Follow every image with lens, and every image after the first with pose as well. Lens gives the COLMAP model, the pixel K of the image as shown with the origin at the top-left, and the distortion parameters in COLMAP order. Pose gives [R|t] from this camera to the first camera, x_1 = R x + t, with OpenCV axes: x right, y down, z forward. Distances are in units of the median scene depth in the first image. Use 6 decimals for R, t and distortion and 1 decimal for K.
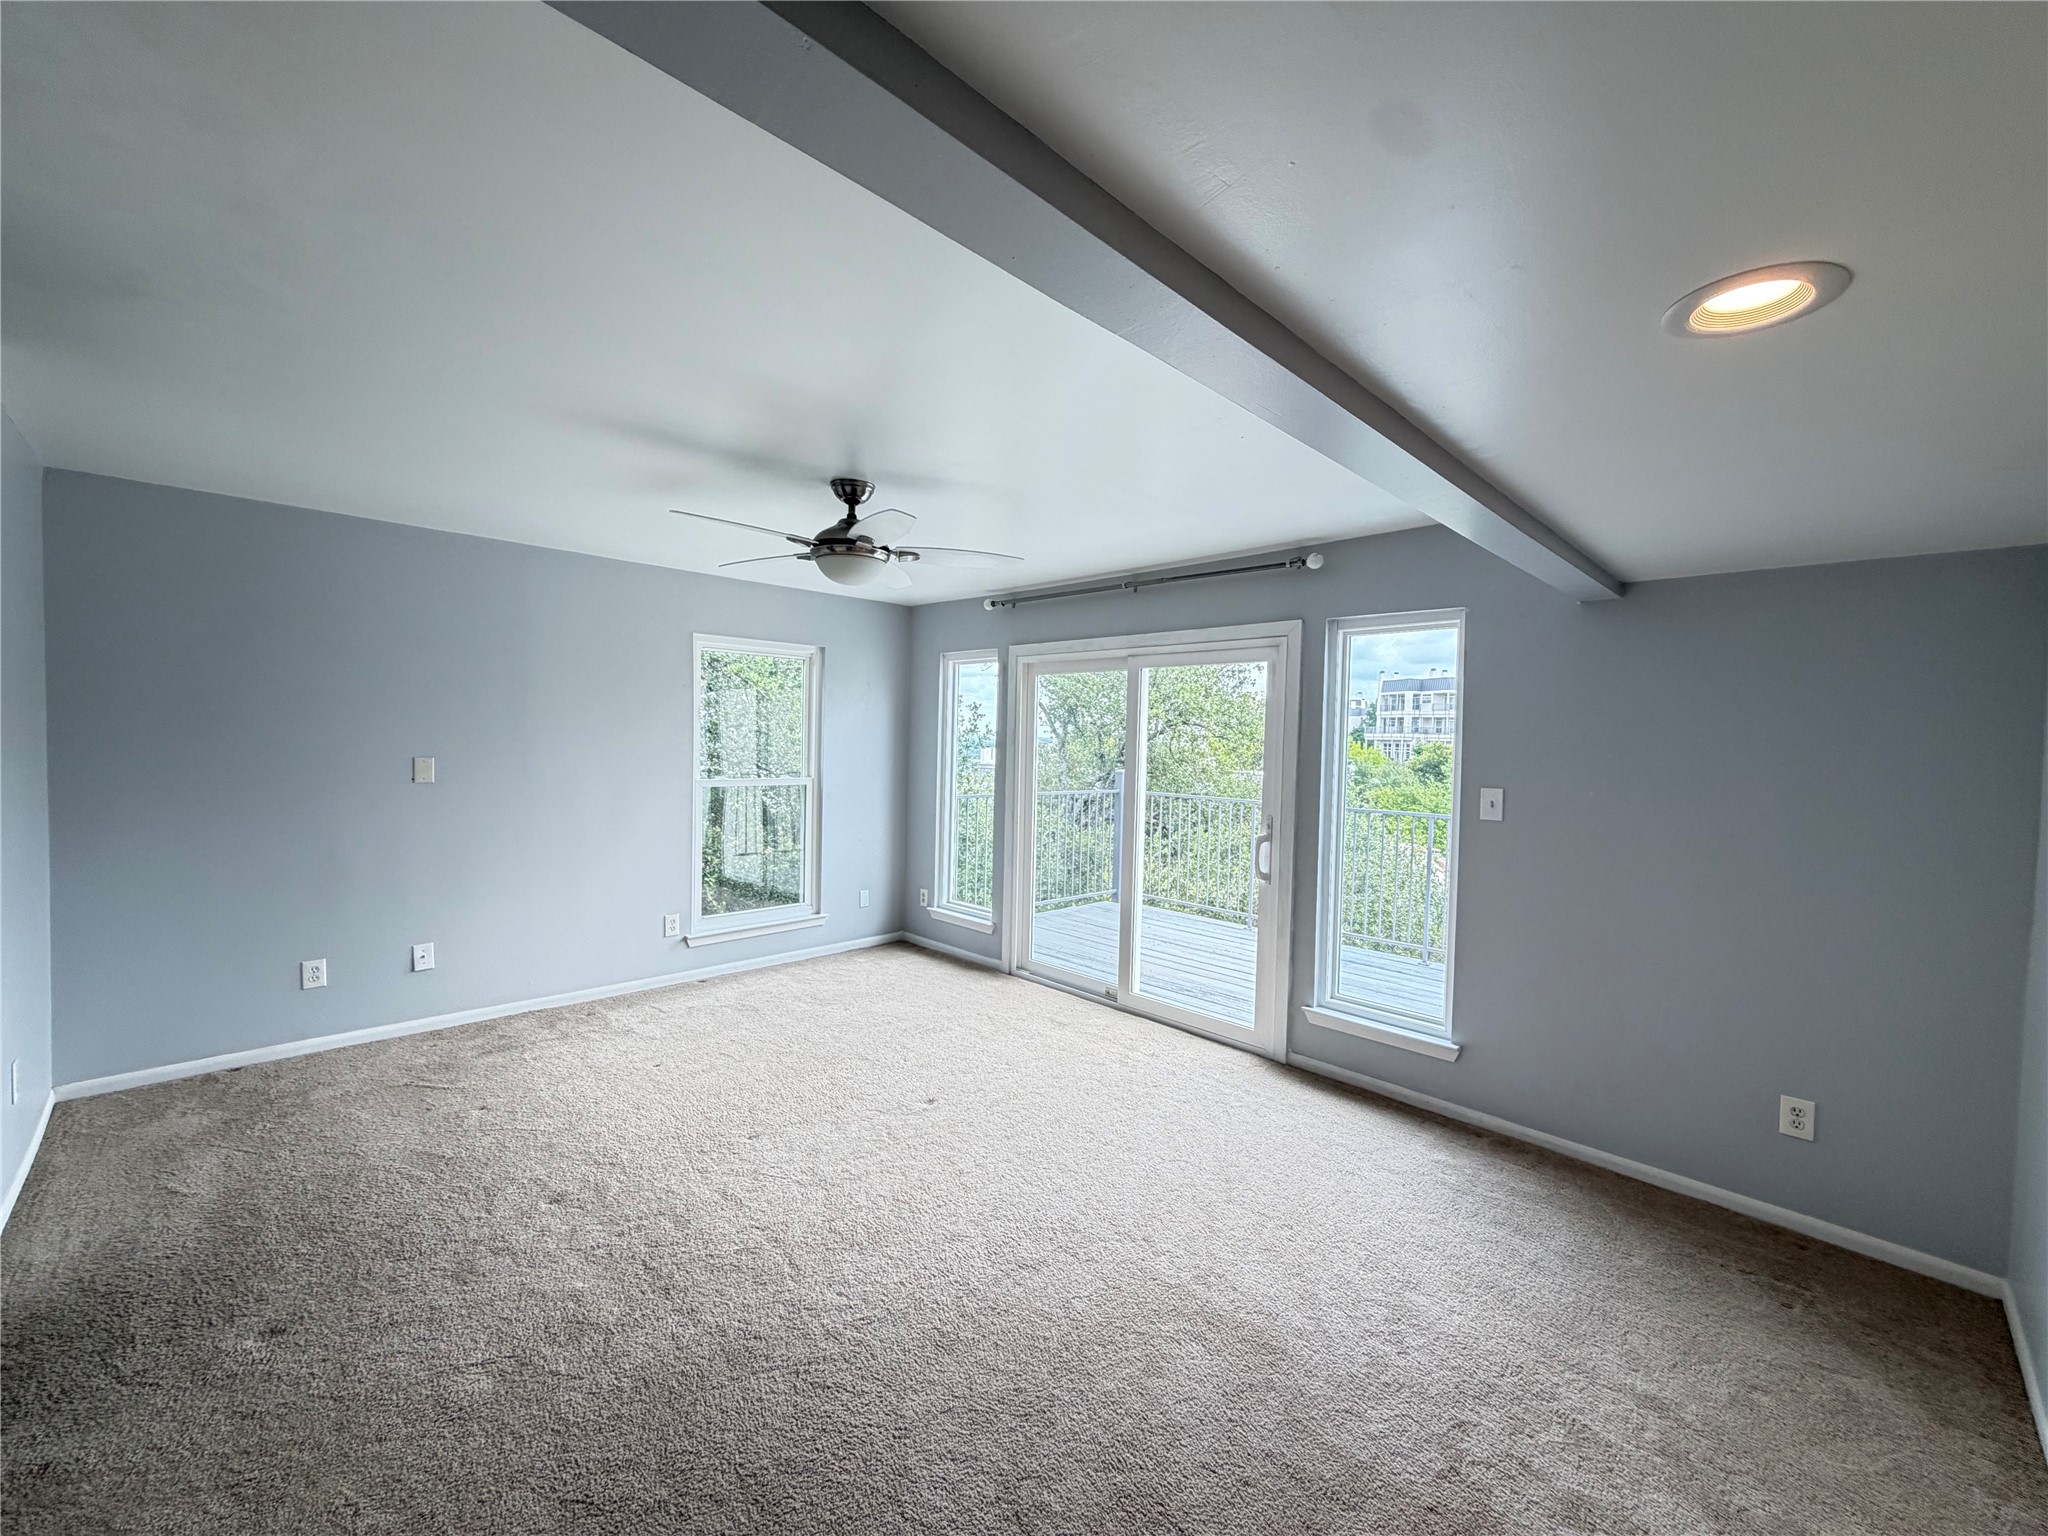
lens RADIAL K [[817.6, 0, 1023.3], [0, 817.6, 771.7], [0, 0, 1]] dist [-0.004841, 0.000423]
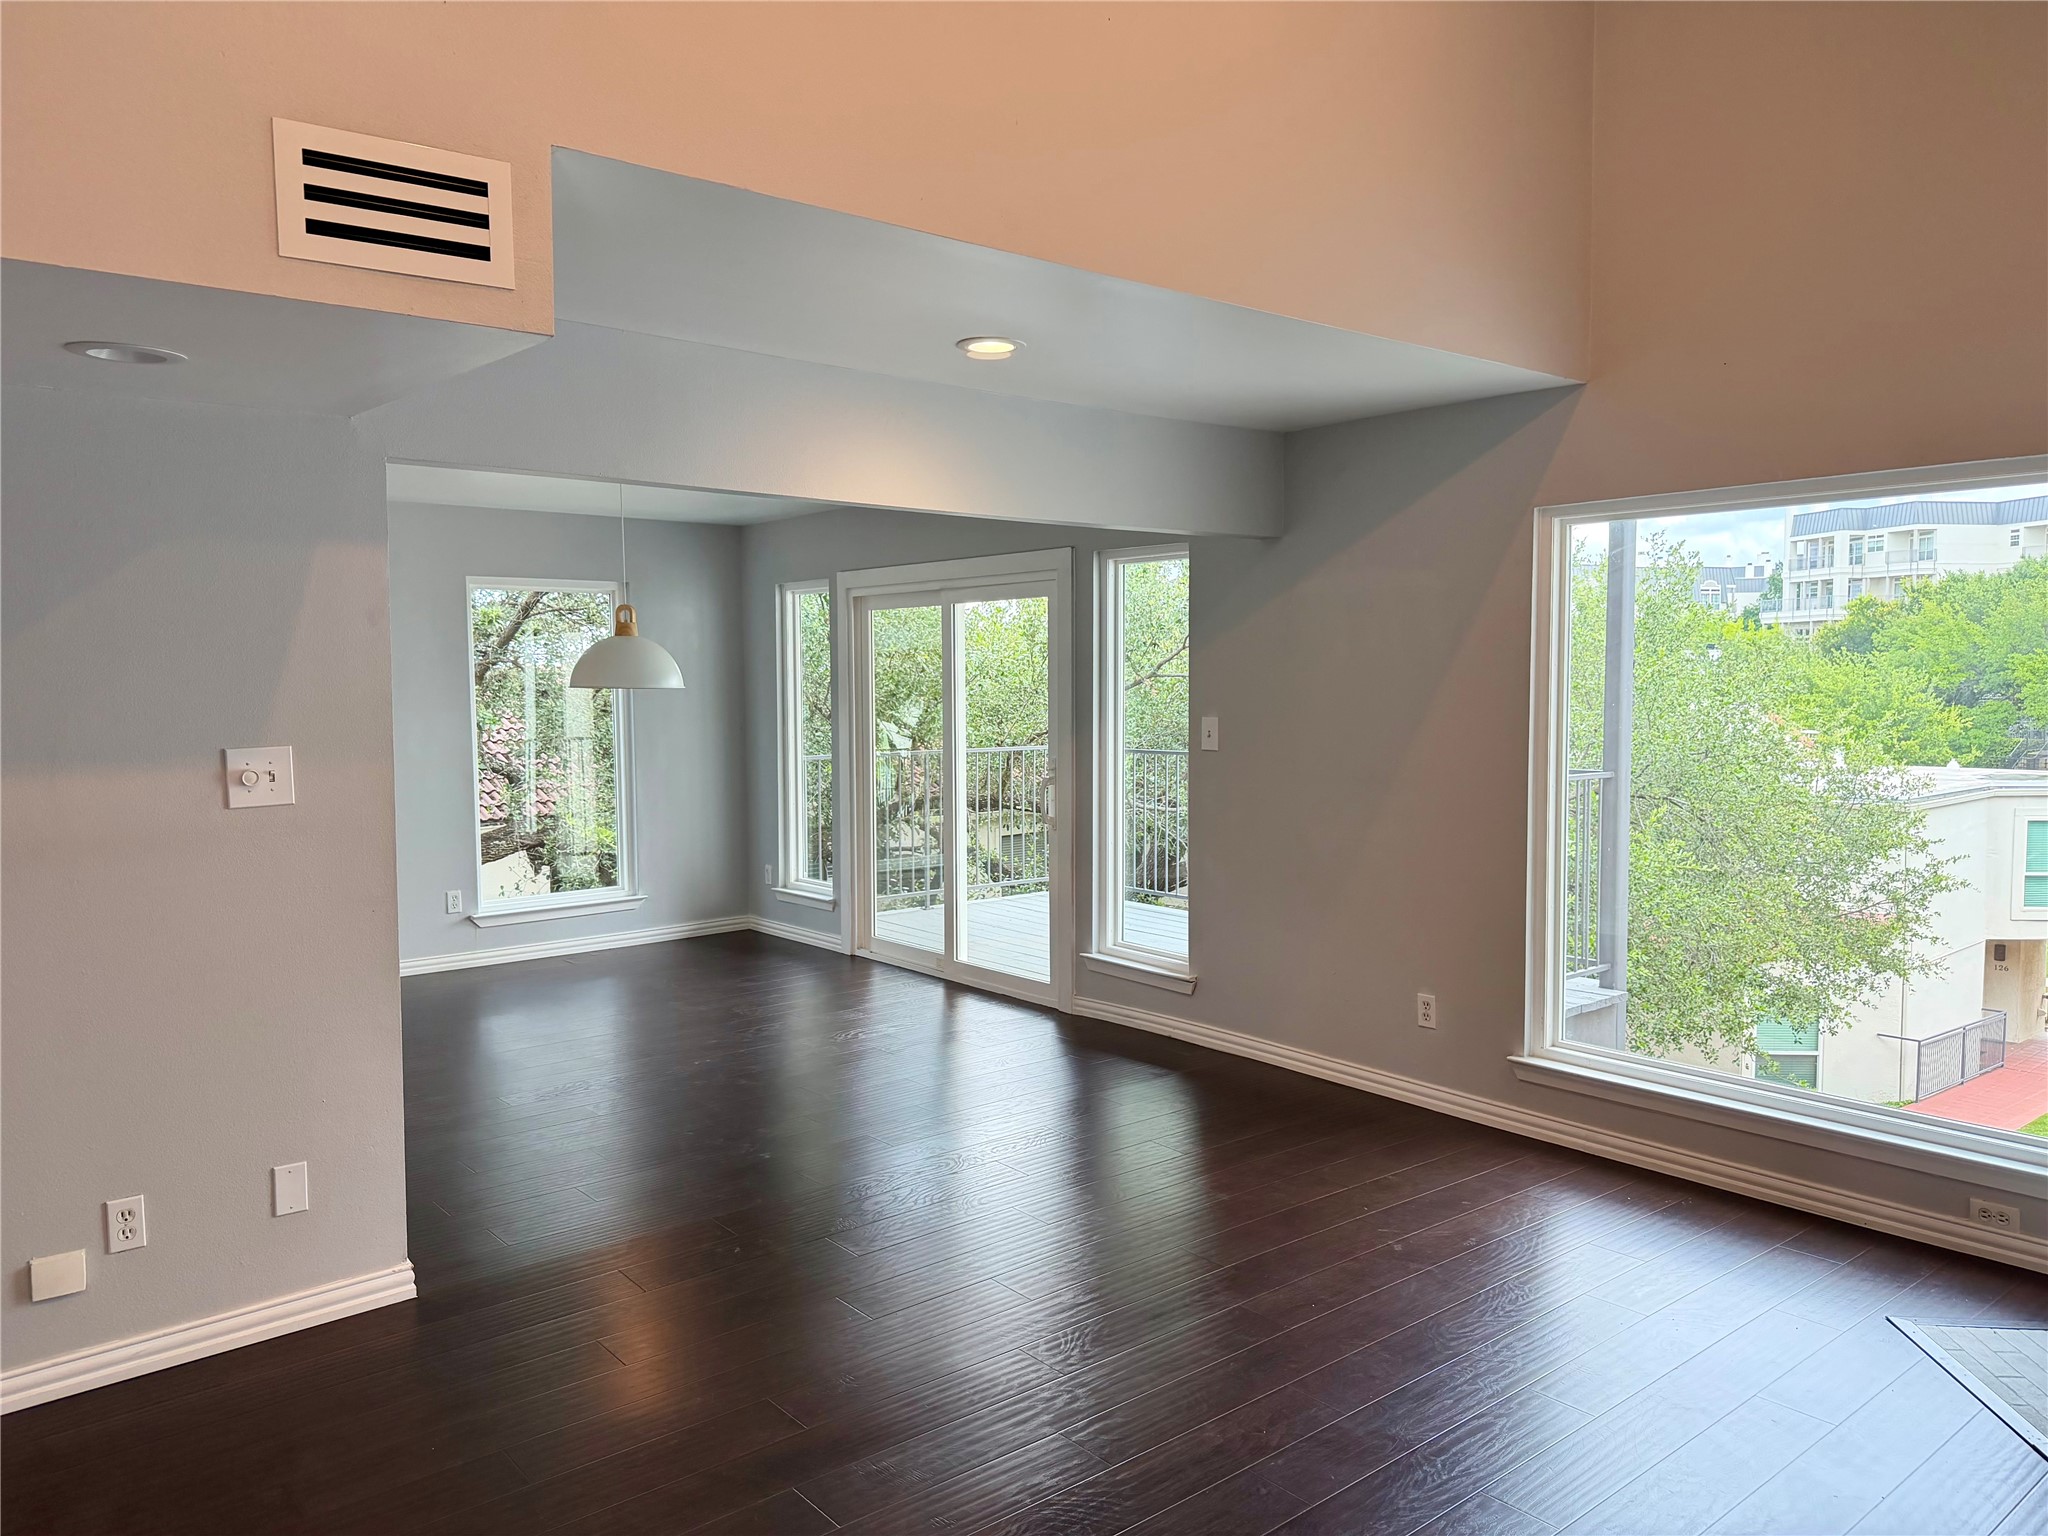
lens RADIAL K [[1441.0, 0, 1044.5], [0, 1441.0, 776.9], [0, 0, 1]] dist [0.040721, -0.044966]
pose [[0.994944, -0.044142, -0.090211, 0.391090], [0.048009, 0.997998, 0.041161, 0.006932], [0.088213, -0.045284, 0.995072, -0.588630]]
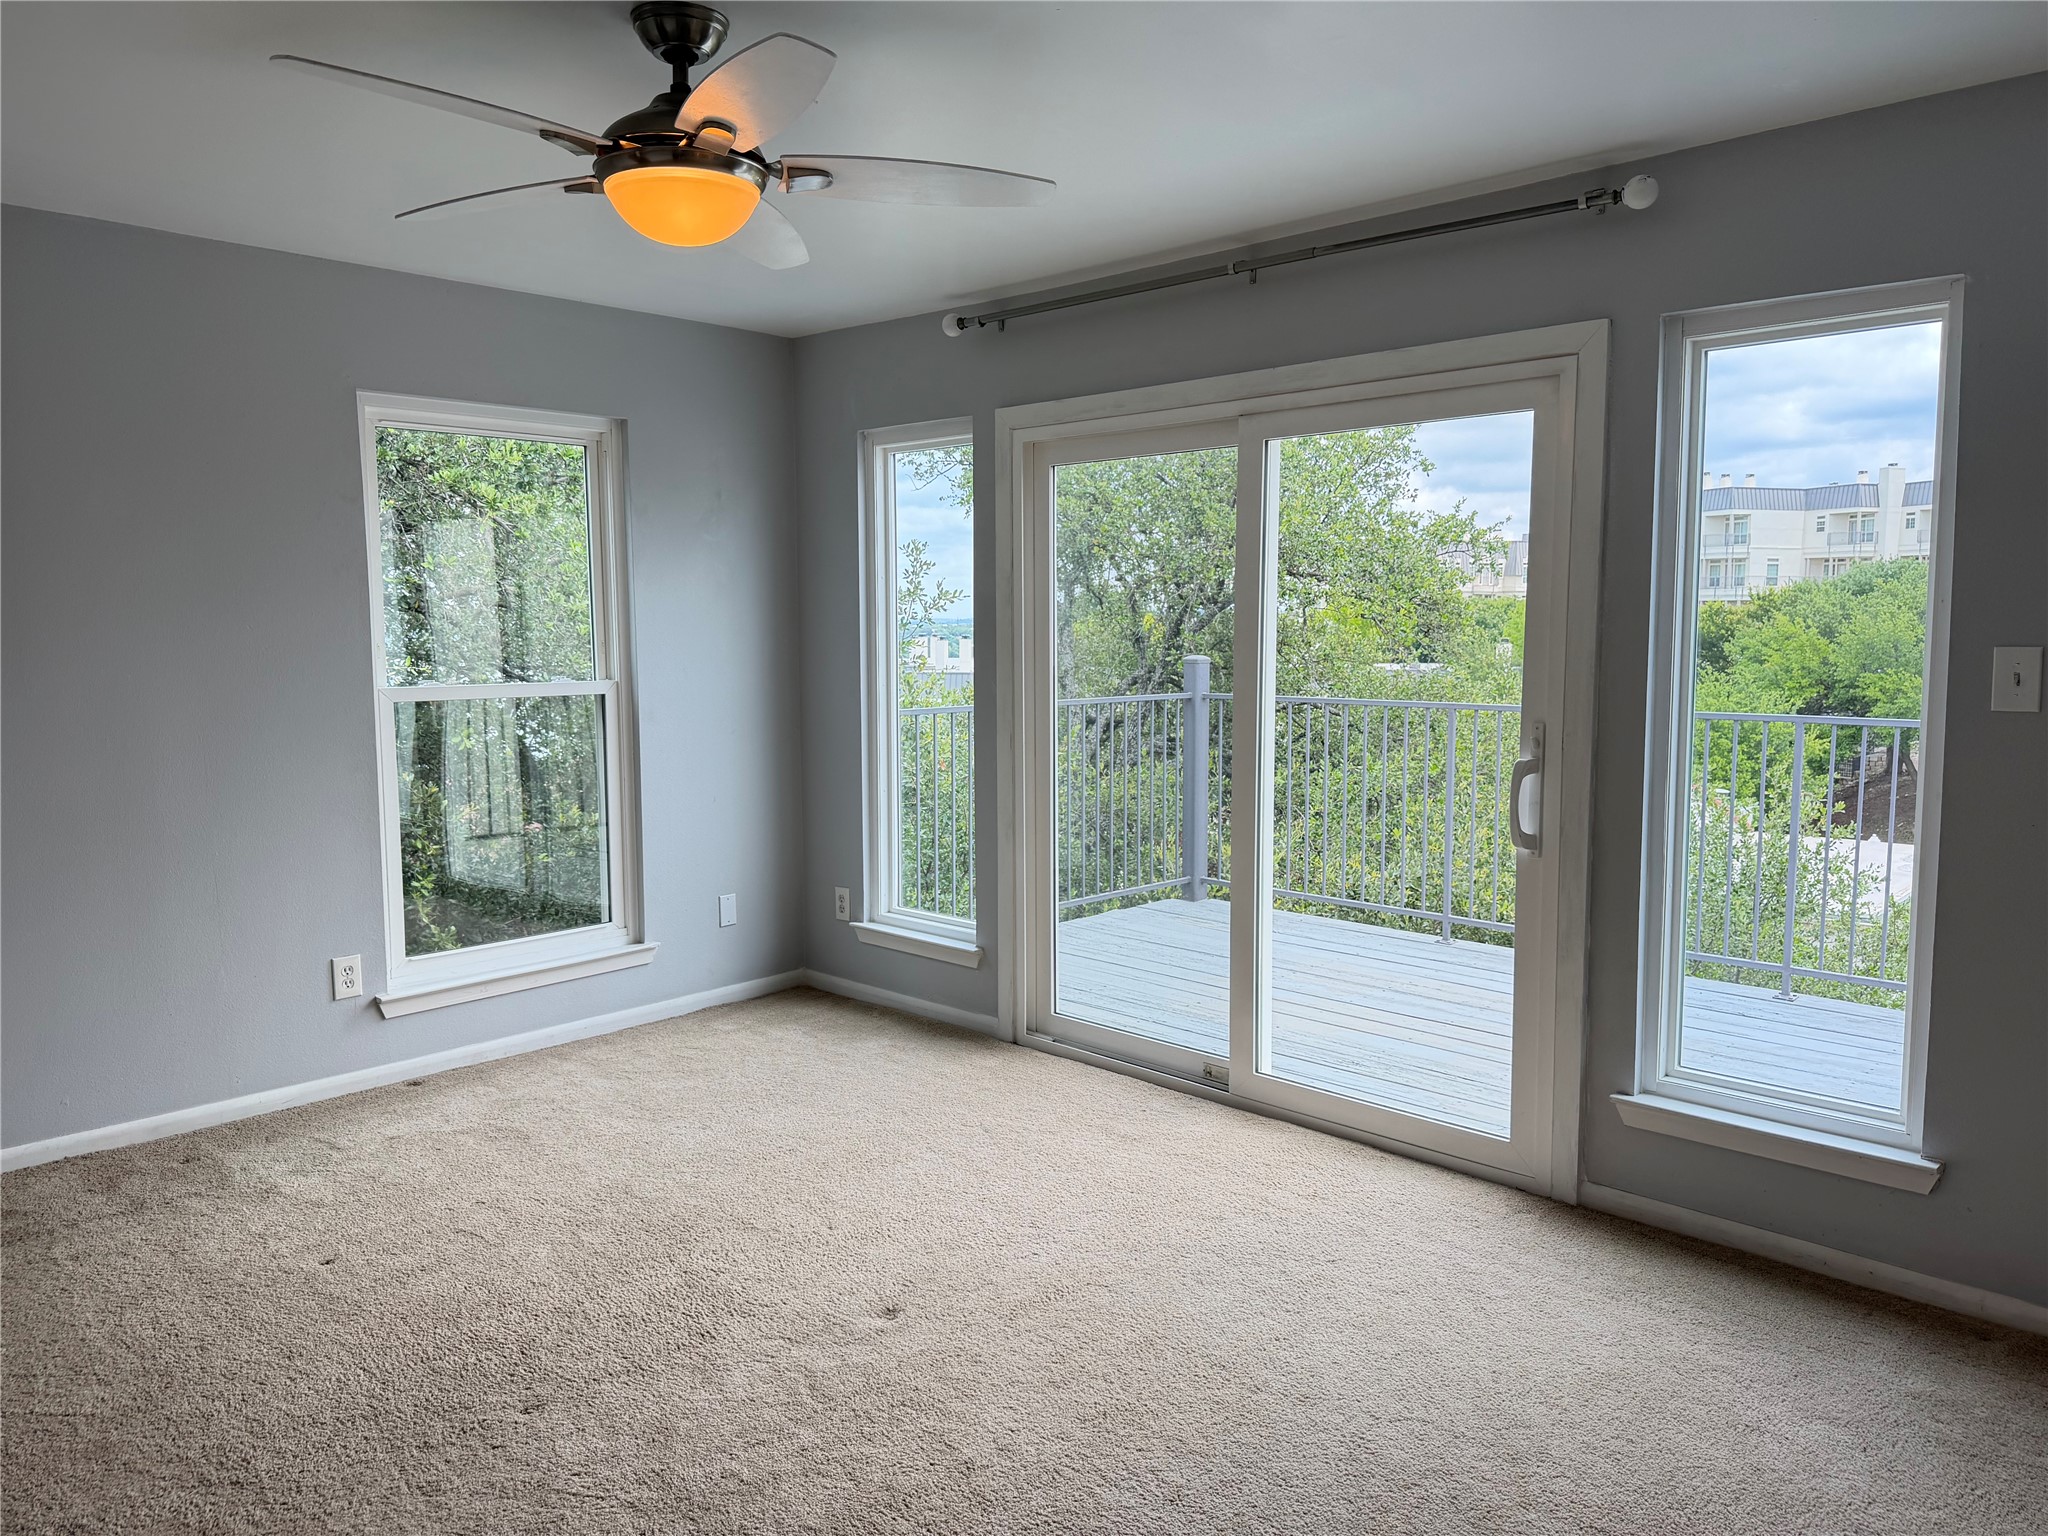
lens RADIAL K [[1441.0, 0, 1036.6], [0, 1441.0, 765.9], [0, 0, 1]] dist [0.040721, -0.044966]
pose [[0.998913, -0.030947, 0.034845, -0.035122], [0.028721, 0.997621, 0.062676, 0.014805], [-0.036701, -0.061607, 0.997425, 0.107289]]
